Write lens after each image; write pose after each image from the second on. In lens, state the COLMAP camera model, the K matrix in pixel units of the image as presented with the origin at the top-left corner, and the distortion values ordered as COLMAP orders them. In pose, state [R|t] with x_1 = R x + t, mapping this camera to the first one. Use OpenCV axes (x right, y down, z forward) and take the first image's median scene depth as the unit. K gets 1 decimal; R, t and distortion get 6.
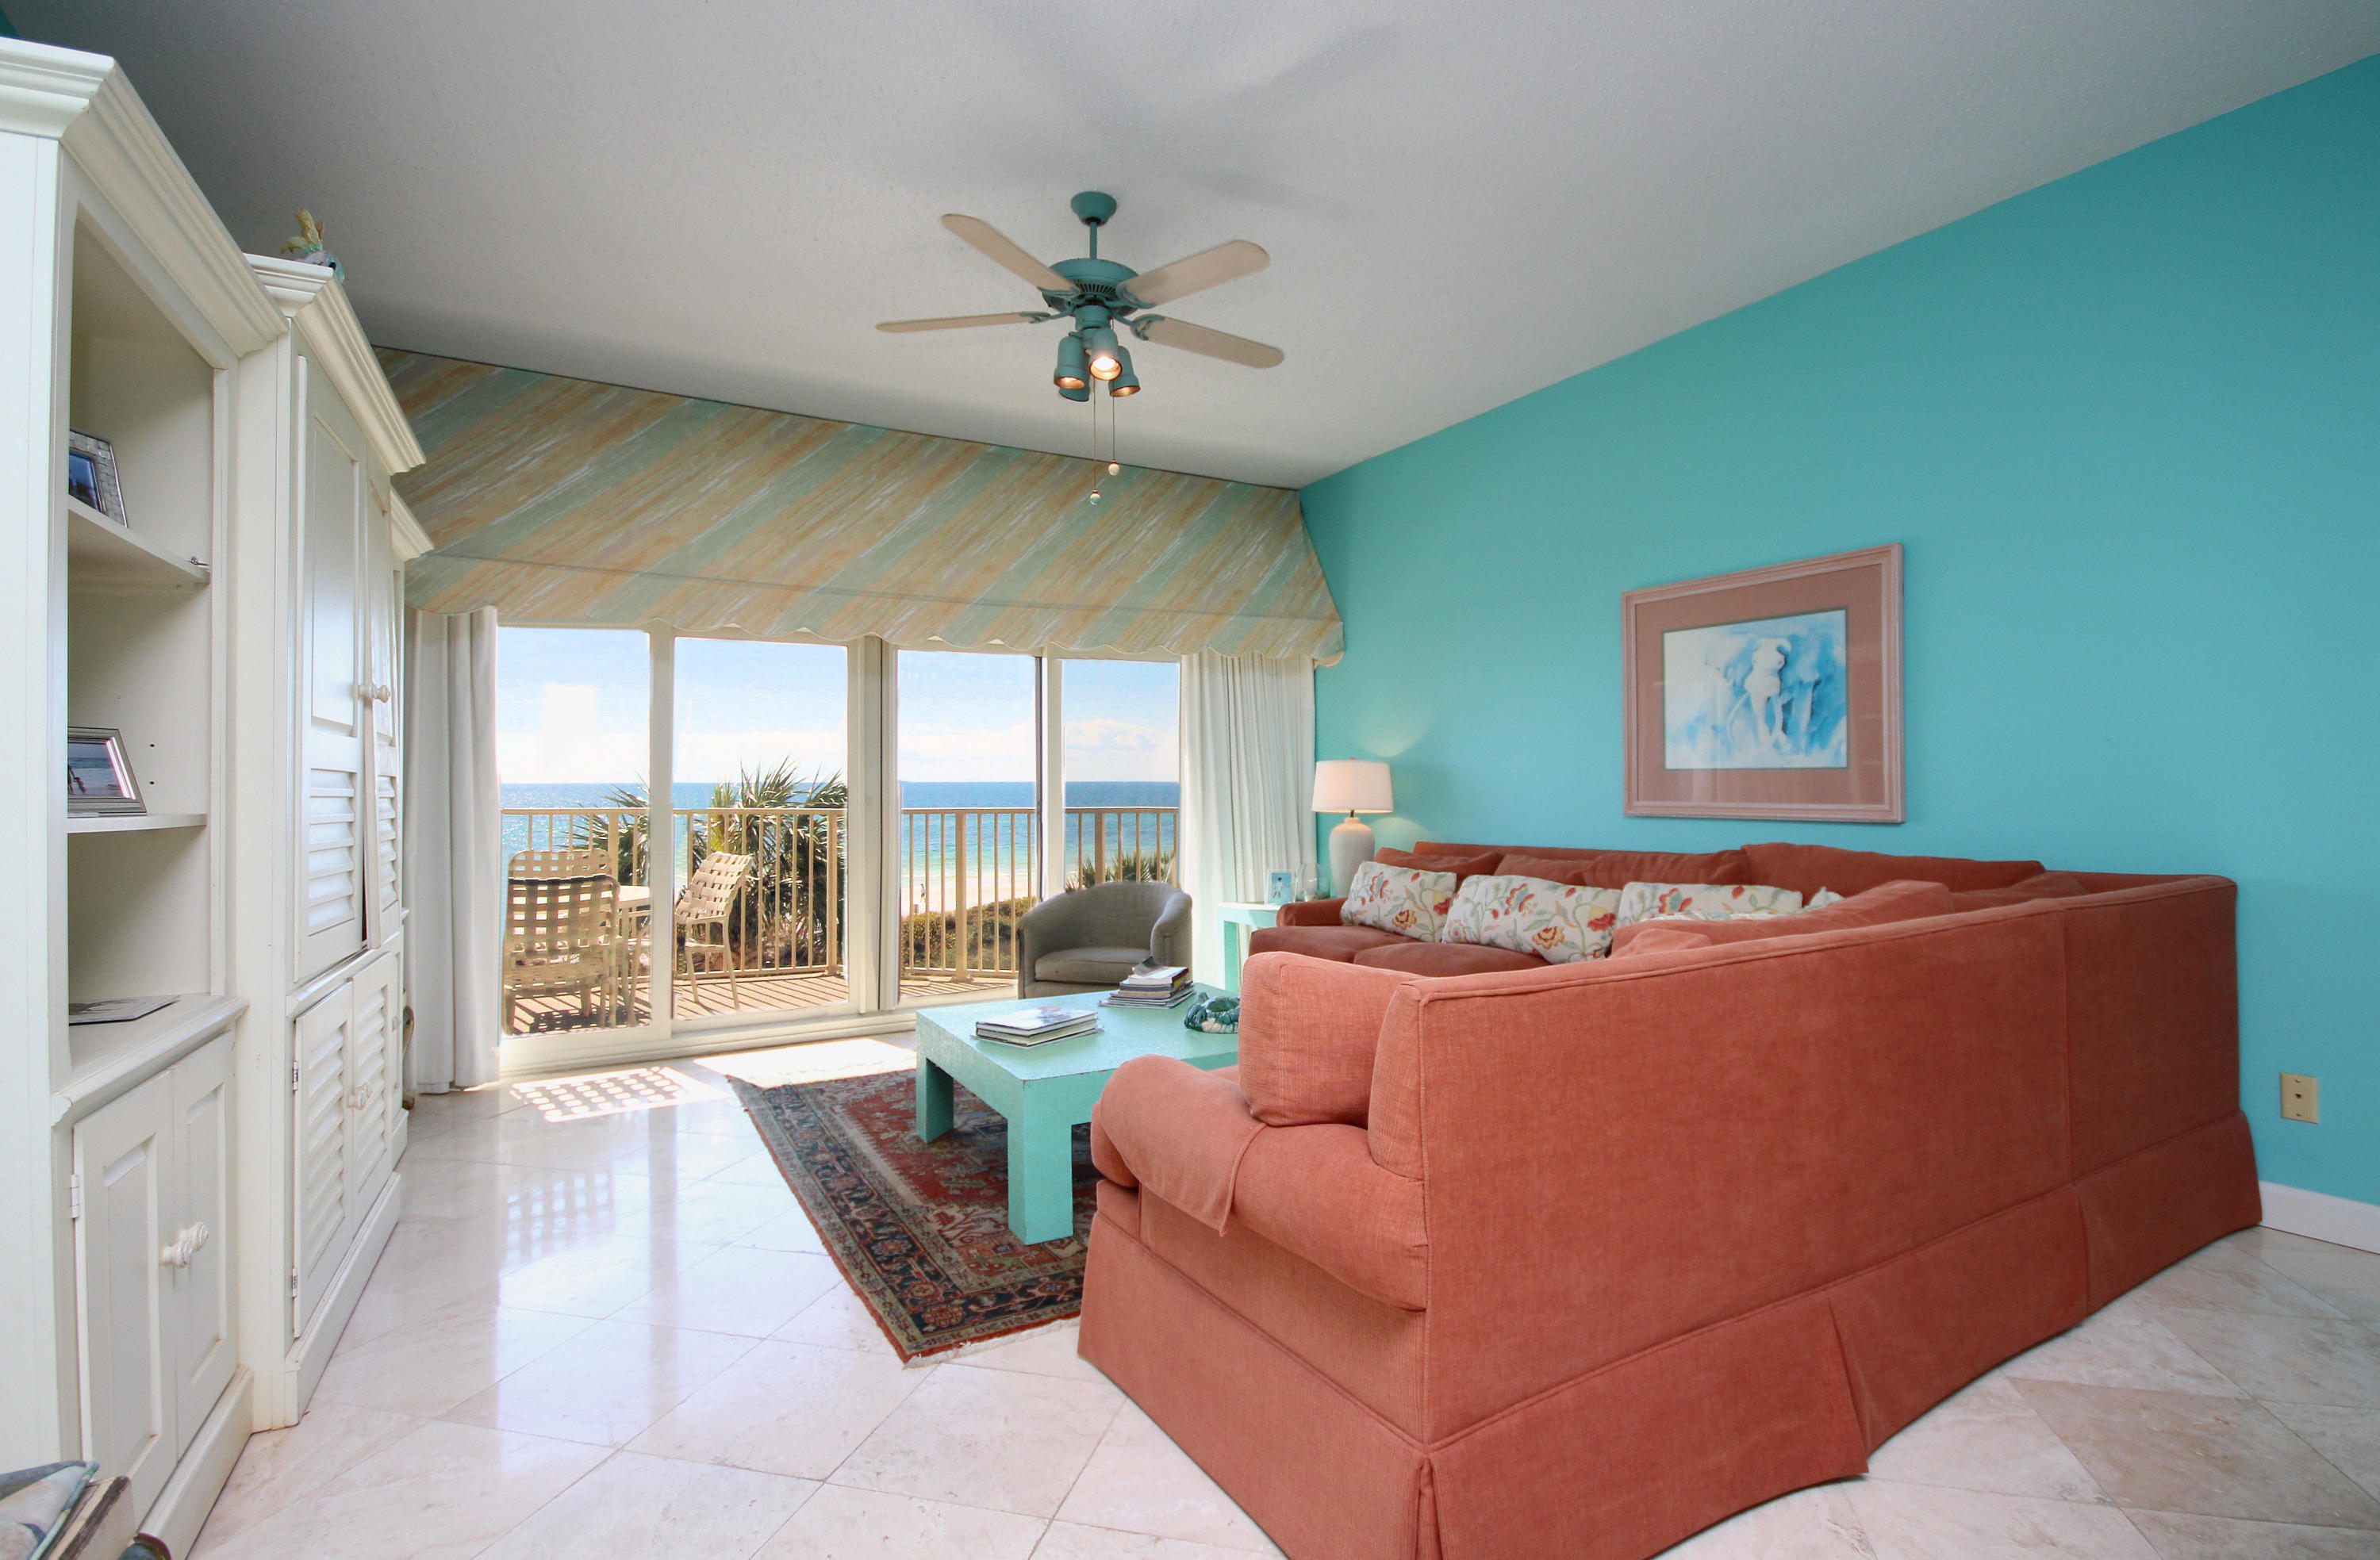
lens RADIAL K [[1099.7, 0, 1190.7], [0, 1099.7, 775.8], [0, 0, 1]] dist [-0.002980, 0.001168]
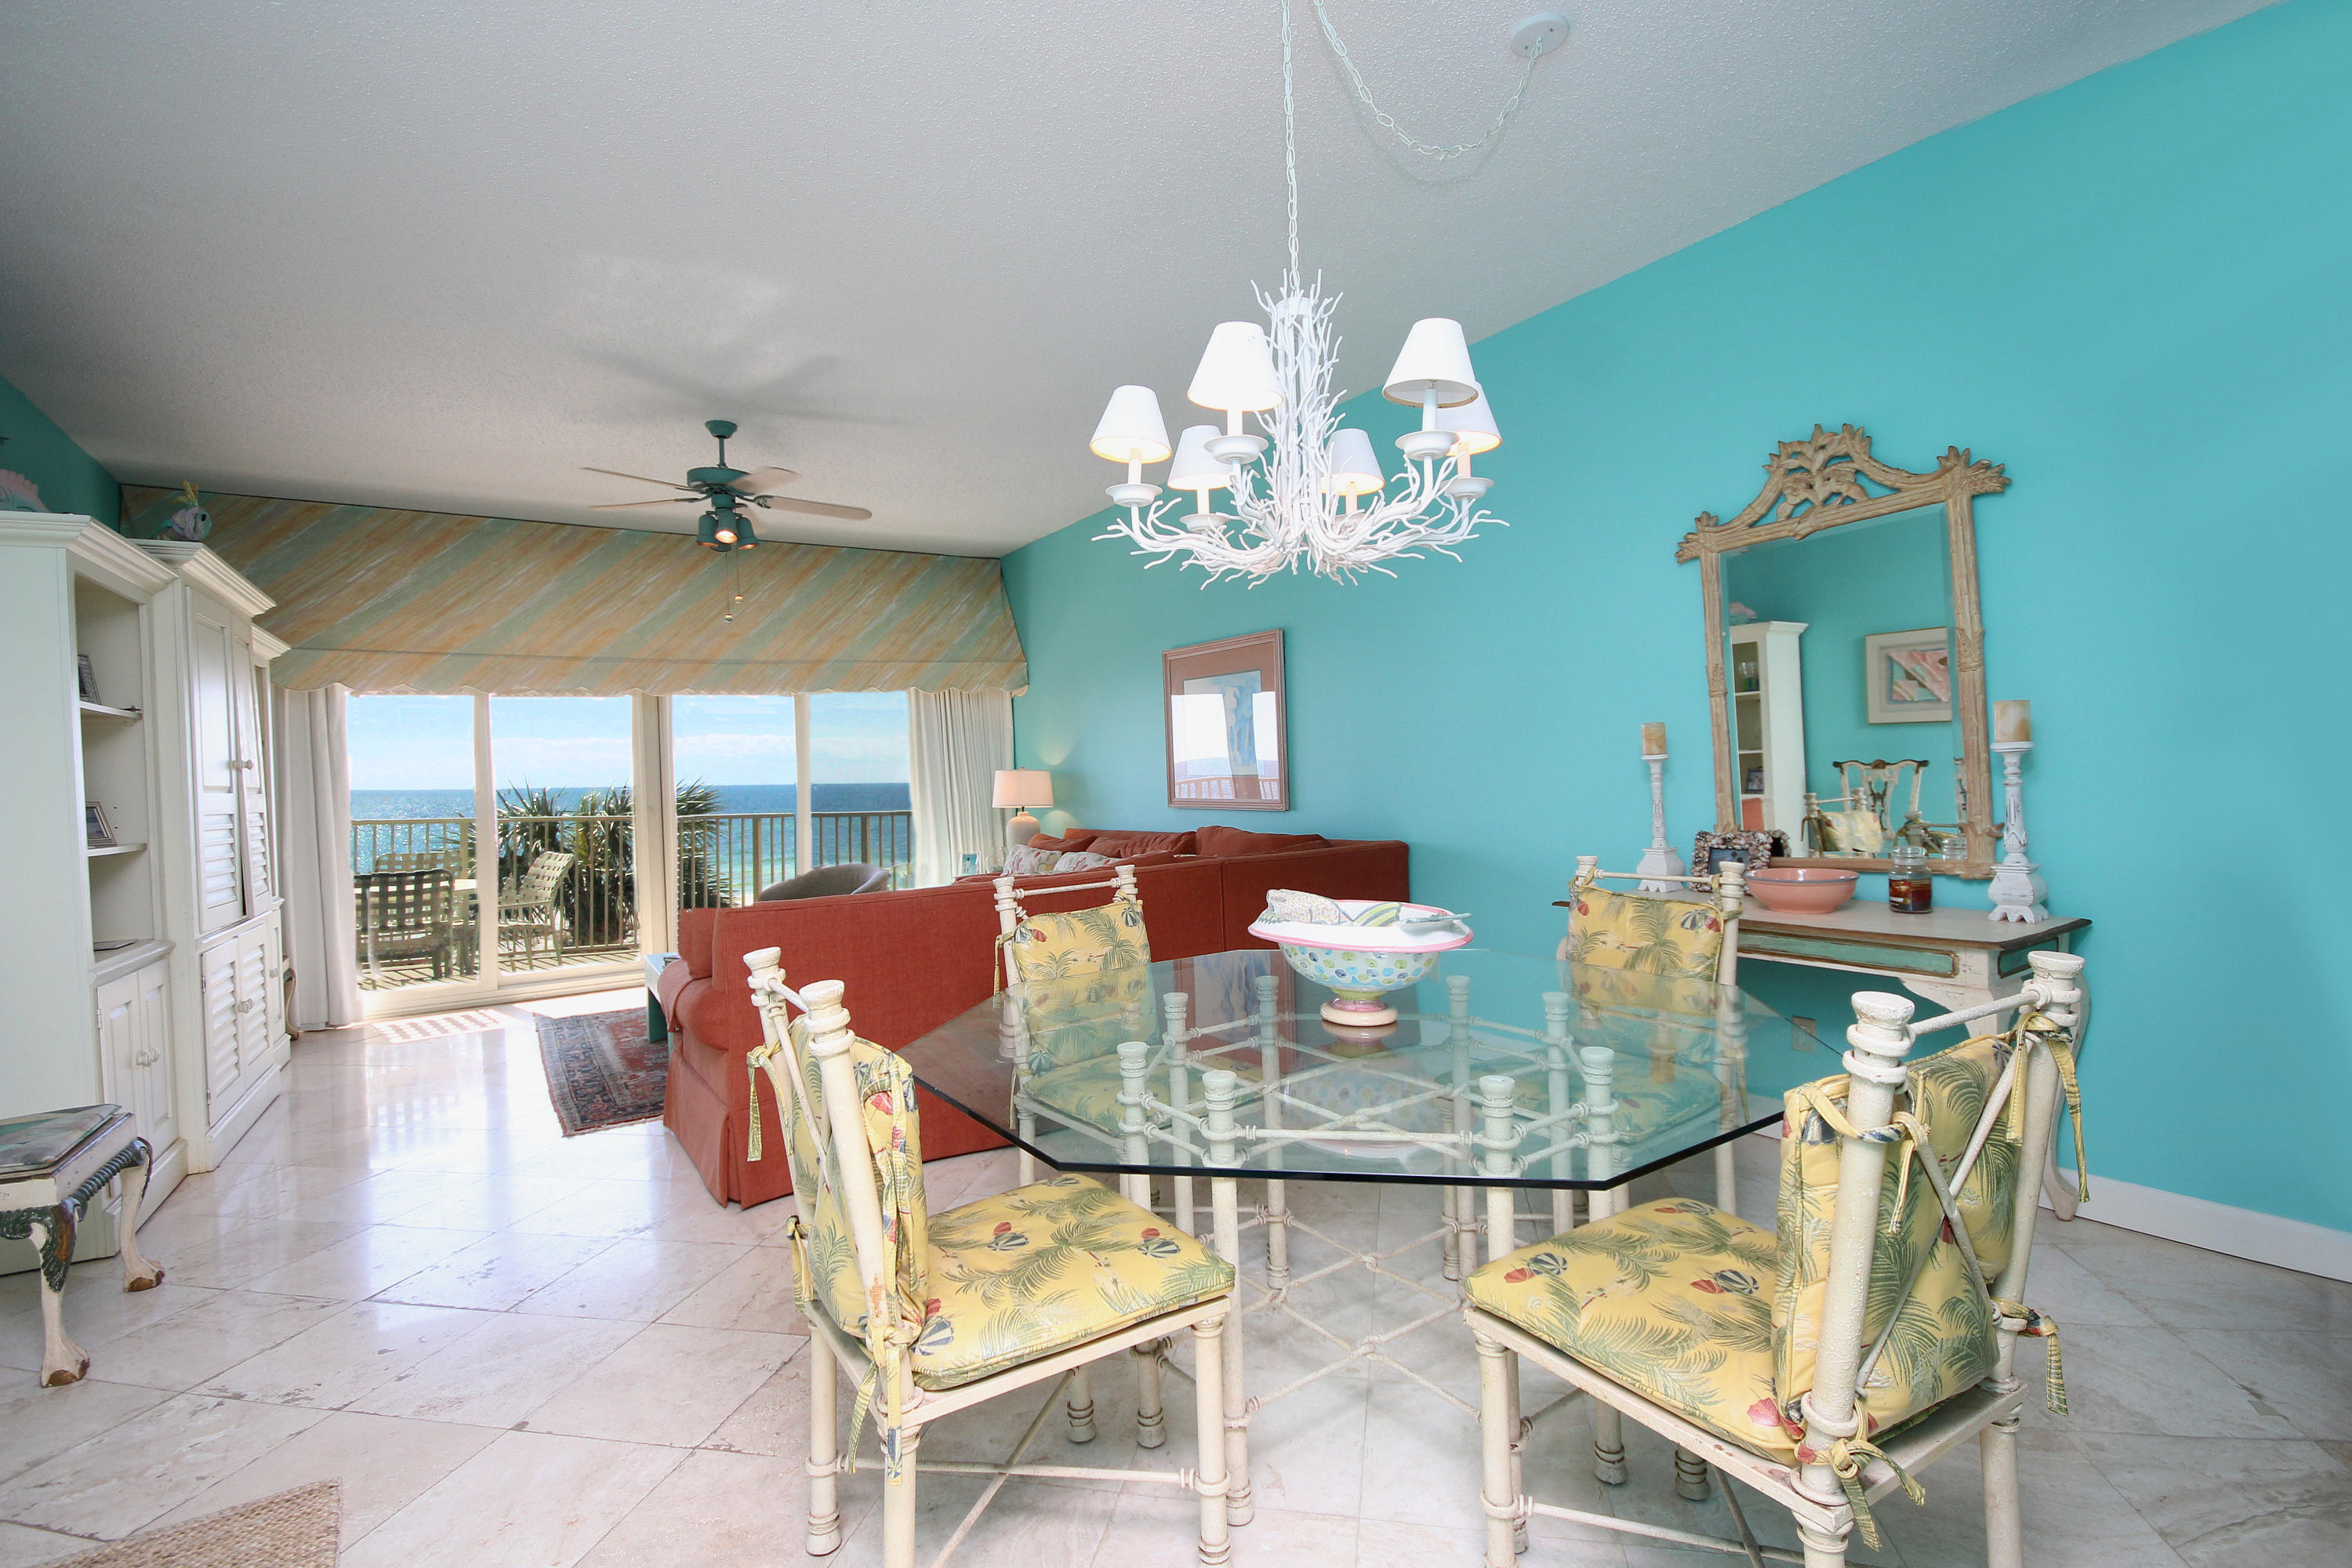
lens RADIAL K [[1080.0, 0, 1177.4], [0, 1080.0, 787.1], [0, 0, 1]] dist [0.003989, -0.001911]
pose [[0.998439, -0.028889, 0.047810, 0.319945], [0.027705, 0.999297, 0.025252, -0.023954], [-0.048506, -0.023888, 0.998537, -0.382951]]
